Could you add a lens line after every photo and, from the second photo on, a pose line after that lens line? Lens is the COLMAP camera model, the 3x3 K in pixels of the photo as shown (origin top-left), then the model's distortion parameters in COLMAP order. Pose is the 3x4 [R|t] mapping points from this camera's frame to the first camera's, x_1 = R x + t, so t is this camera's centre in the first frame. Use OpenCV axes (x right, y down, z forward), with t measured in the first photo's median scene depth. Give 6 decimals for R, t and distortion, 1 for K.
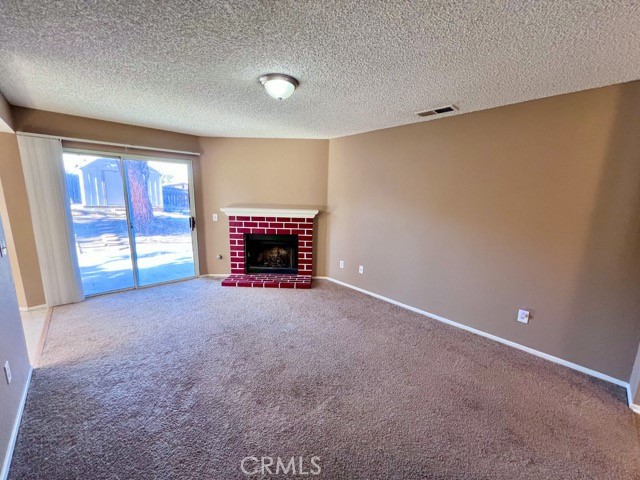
lens RADIAL K [[254.7, 0, 324.0], [0, 254.7, 239.6], [0, 0, 1]] dist [0.001344, 0.000048]
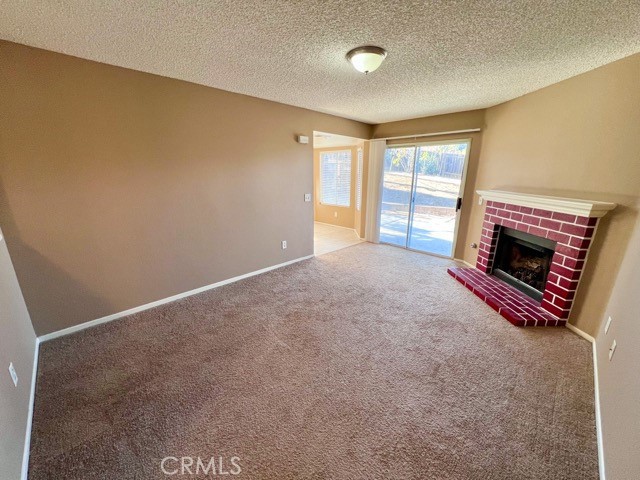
lens RADIAL K [[254.7, 0, 322.1], [0, 254.7, 242.8], [0, 0, 1]] dist [0.001344, 0.000048]
pose [[0.033981, 0.246060, -0.968659, 0.453963], [-0.174335, 0.955818, 0.236682, -0.062541], [0.984100, 0.160829, 0.075377, 0.425136]]
